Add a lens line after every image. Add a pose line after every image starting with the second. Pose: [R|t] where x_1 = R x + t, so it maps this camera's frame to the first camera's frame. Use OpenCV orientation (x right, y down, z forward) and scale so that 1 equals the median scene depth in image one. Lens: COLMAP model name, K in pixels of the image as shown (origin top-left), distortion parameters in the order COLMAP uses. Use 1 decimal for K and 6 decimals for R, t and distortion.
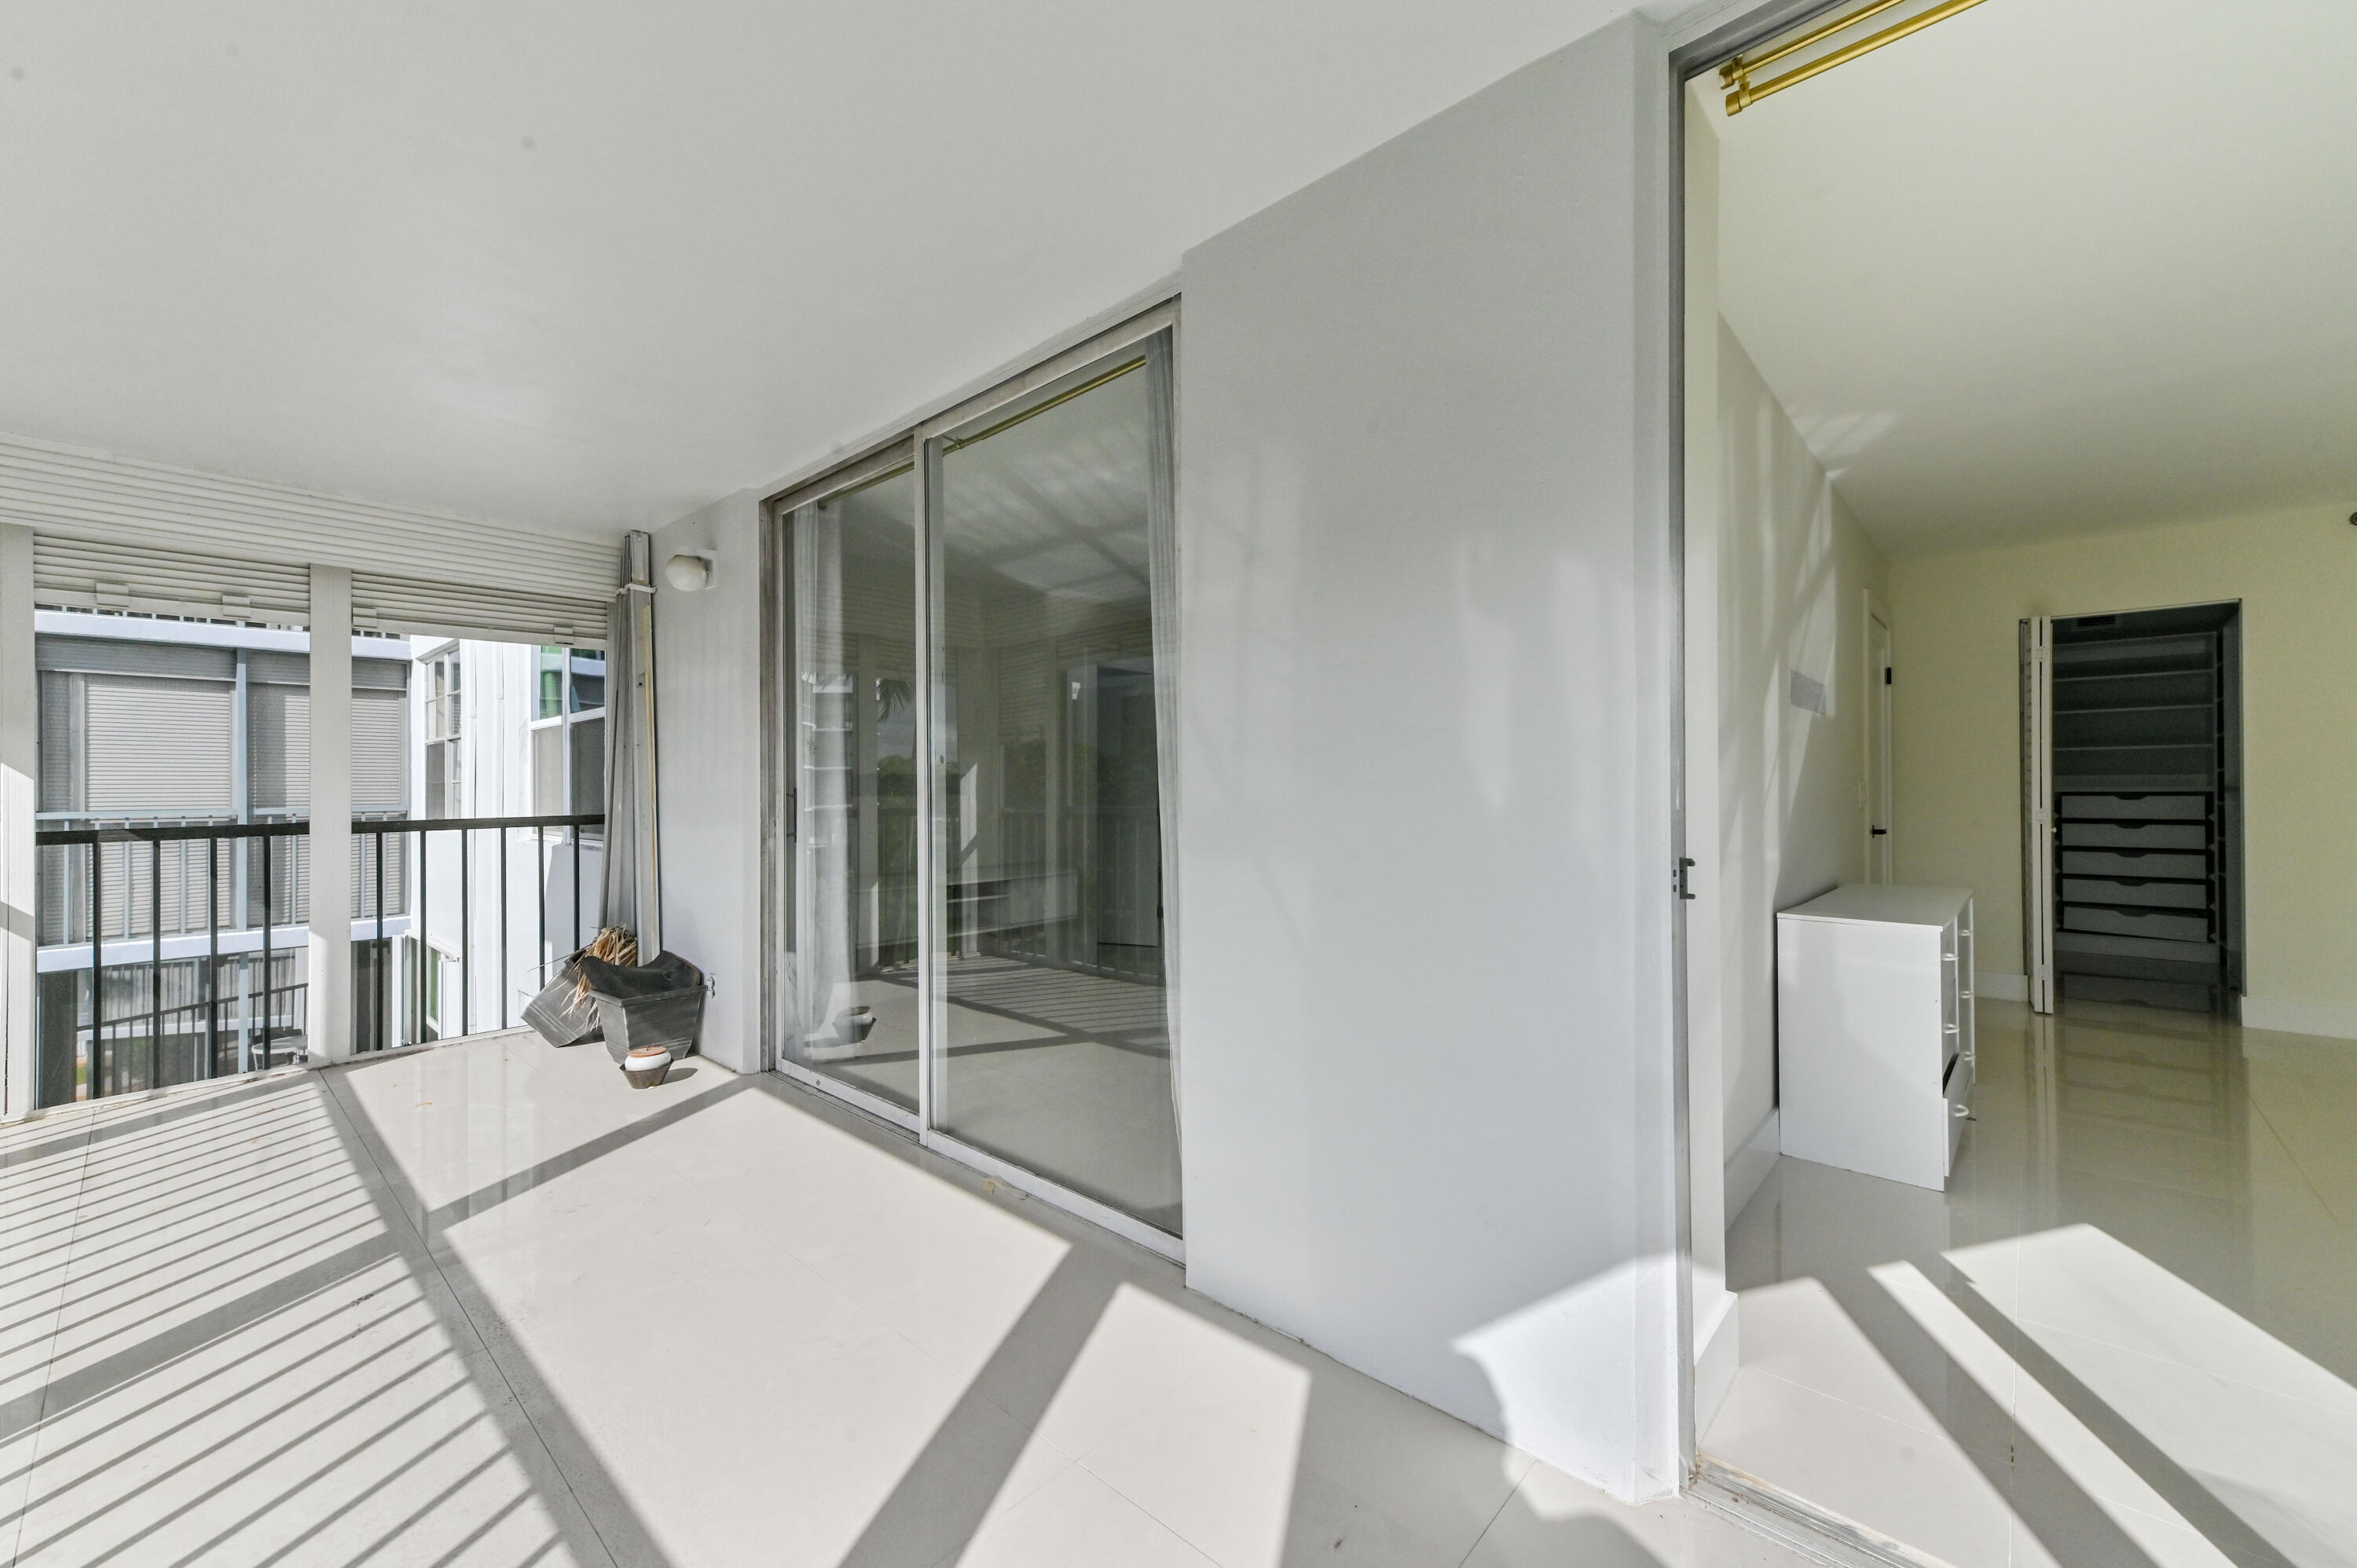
lens RADIAL K [[932.4, 0, 1180.7], [0, 932.4, 780.7], [0, 0, 1]] dist [0.013951, 0.000946]
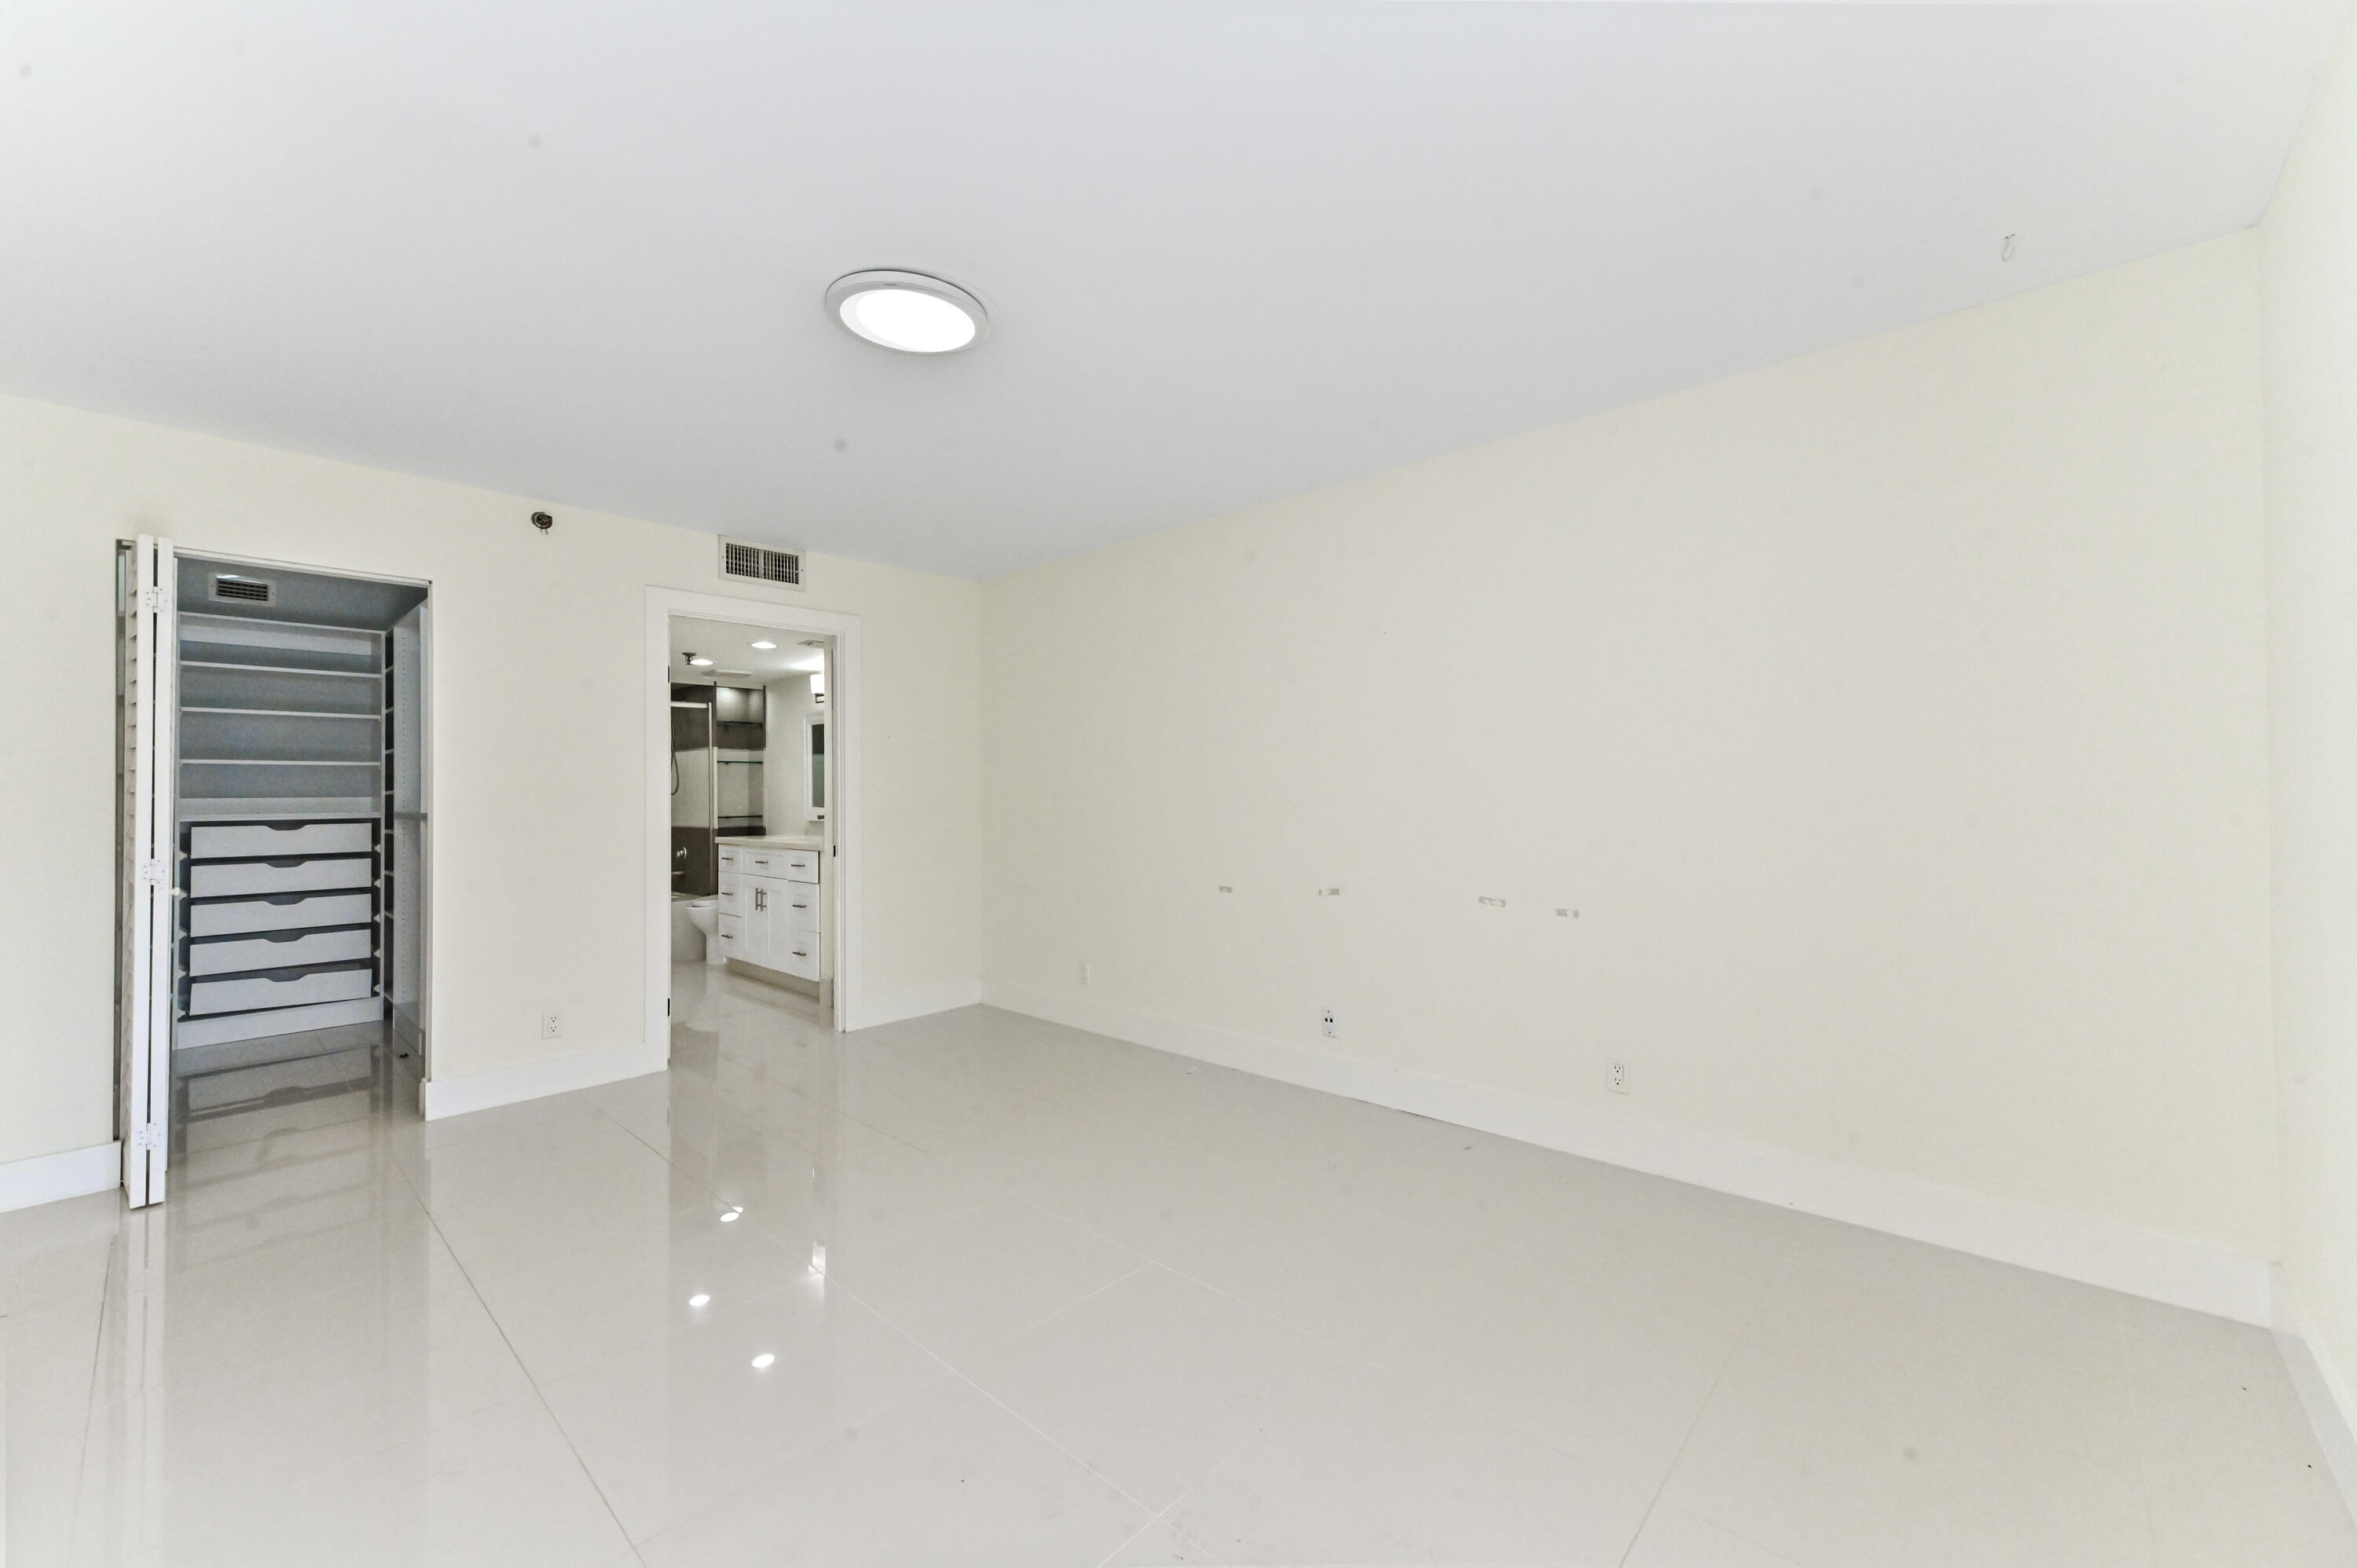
lens RADIAL K [[932.4, 0, 1189.6], [0, 932.4, 786.7], [0, 0, 1]] dist [0.013951, 0.000946]
pose [[0.010056, 0.011241, 0.999886, 0.249706], [-0.002652, 0.999934, -0.011215, -0.009197], [-0.999946, -0.002539, 0.010085, 0.266088]]
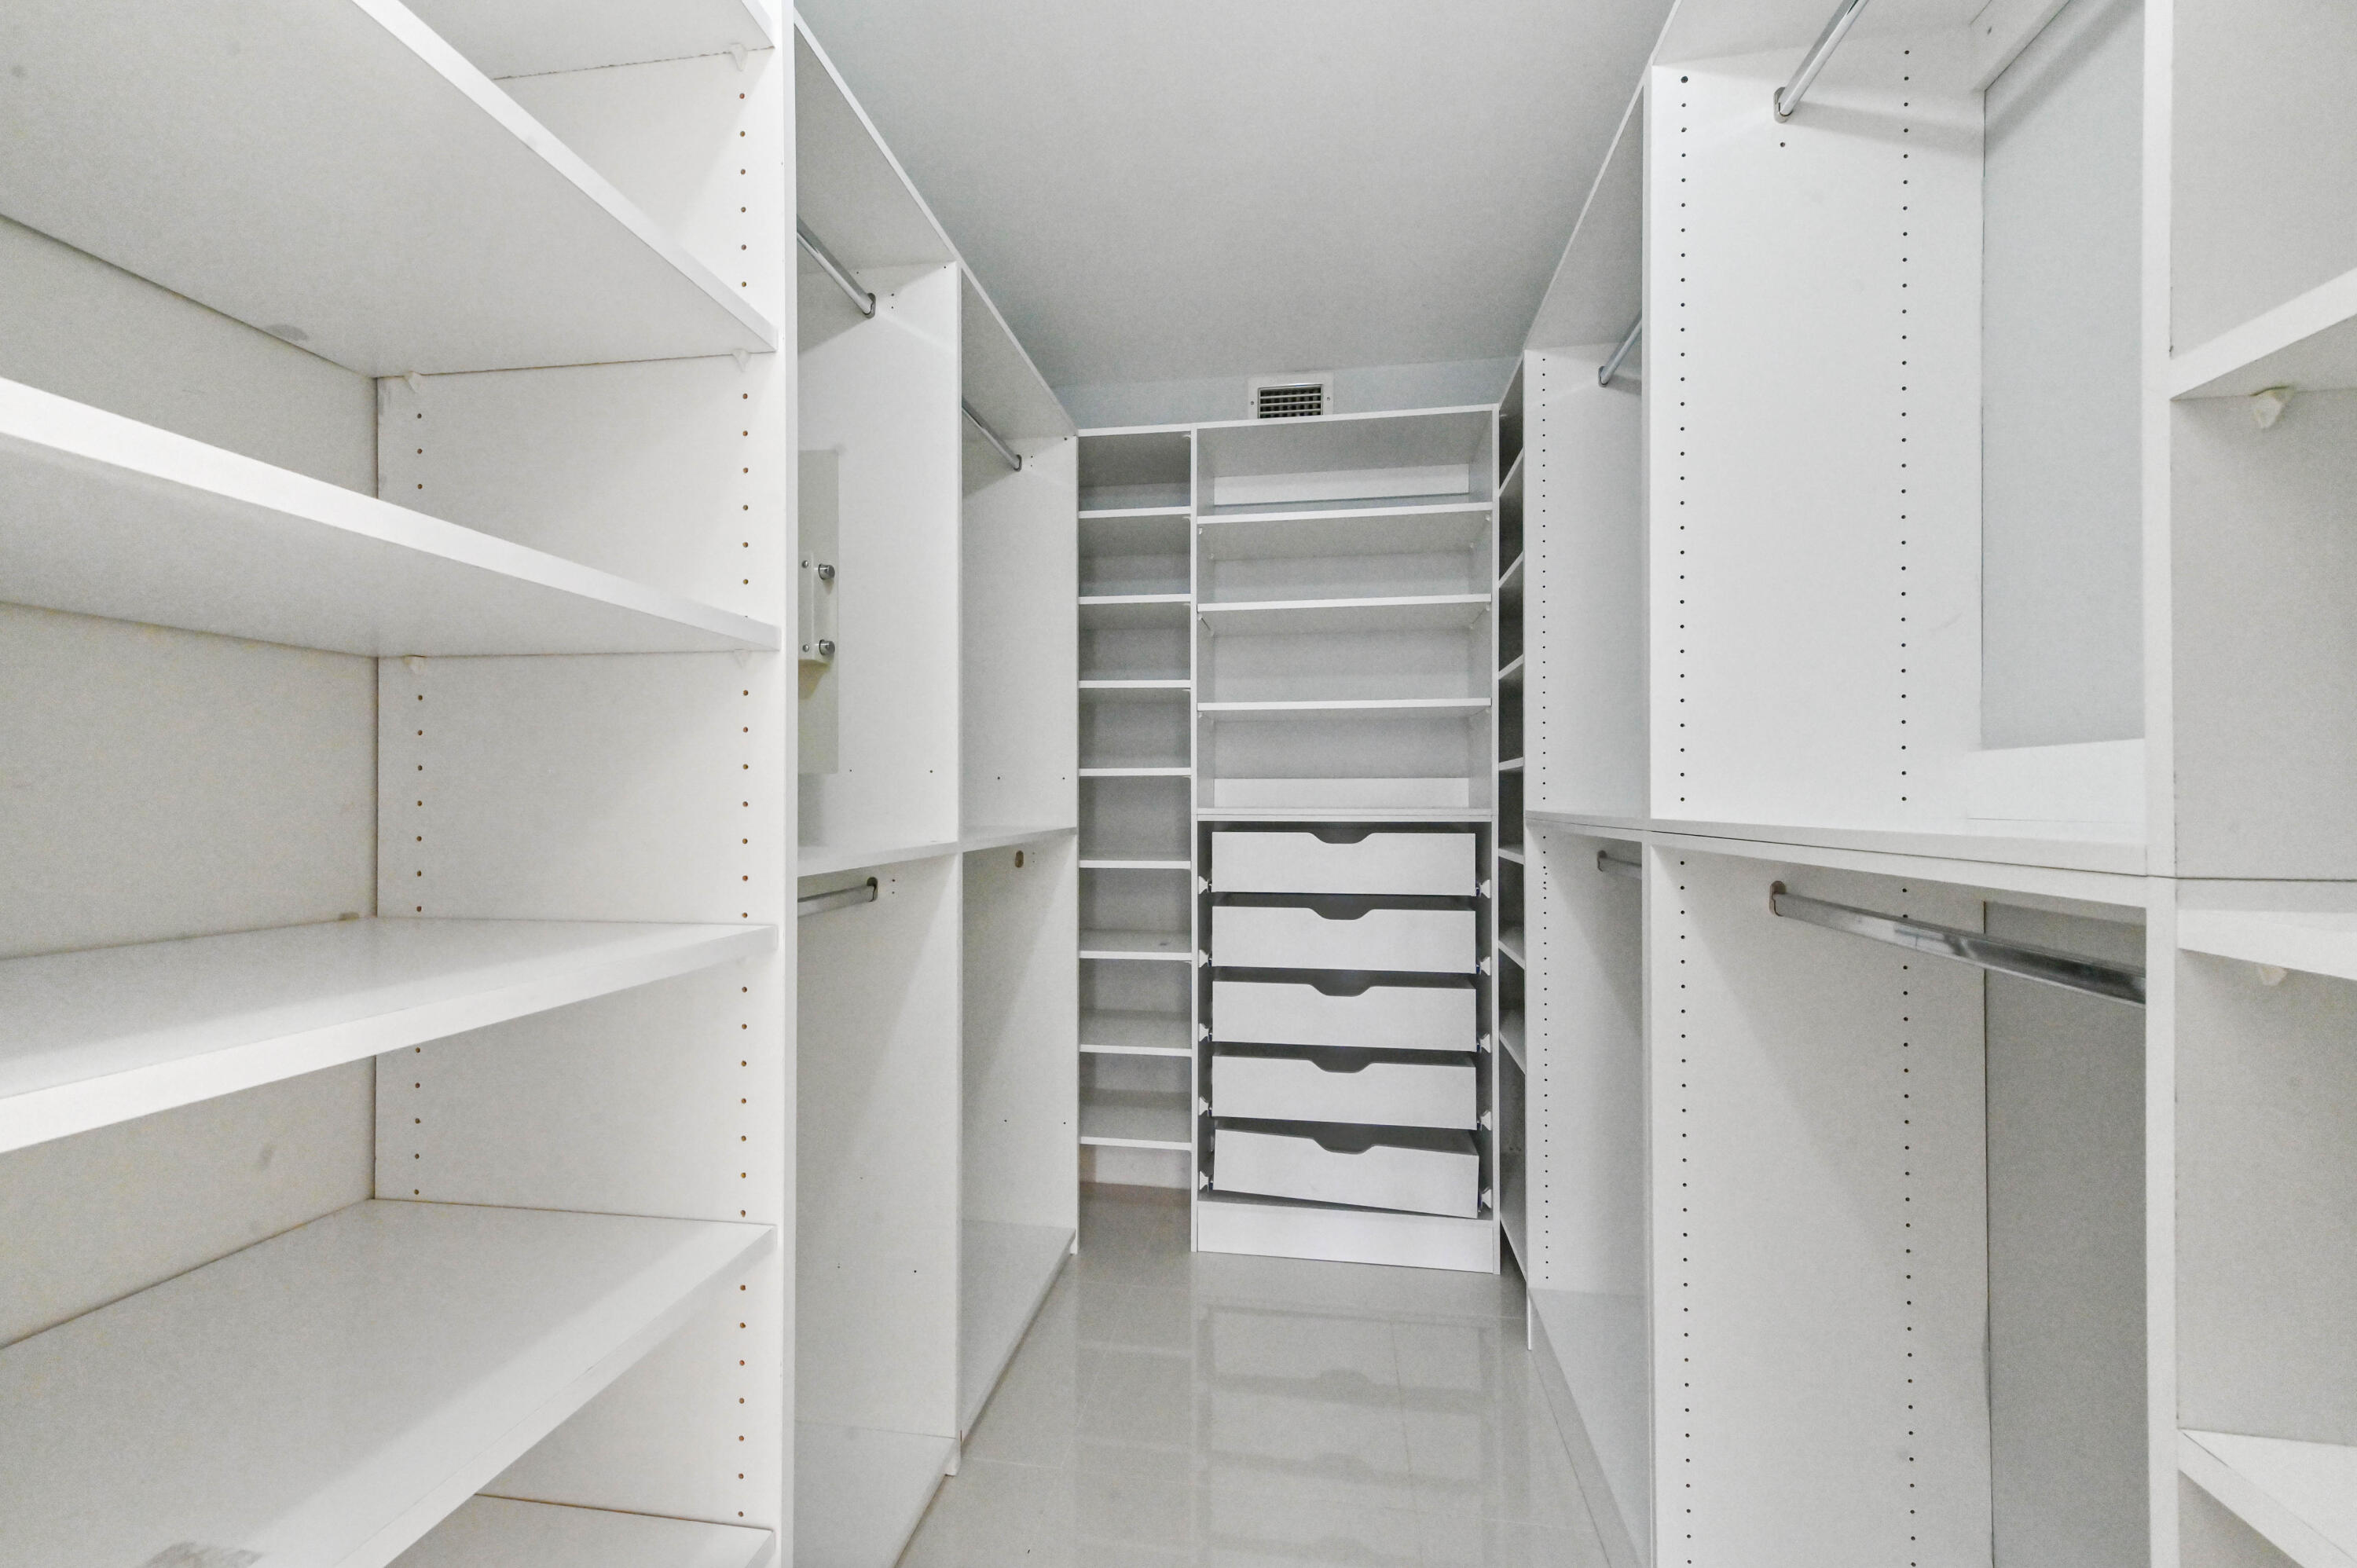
lens RADIAL K [[932.4, 0, 1177.5], [0, 932.4, 792.9], [0, 0, 1]] dist [0.013951, 0.000946]
pose [[0.845601, 0.005284, 0.533789, 0.784218], [-0.005942, 0.999982, -0.000487, 0.000618], [-0.533782, -0.002760, 0.845617, 0.752861]]
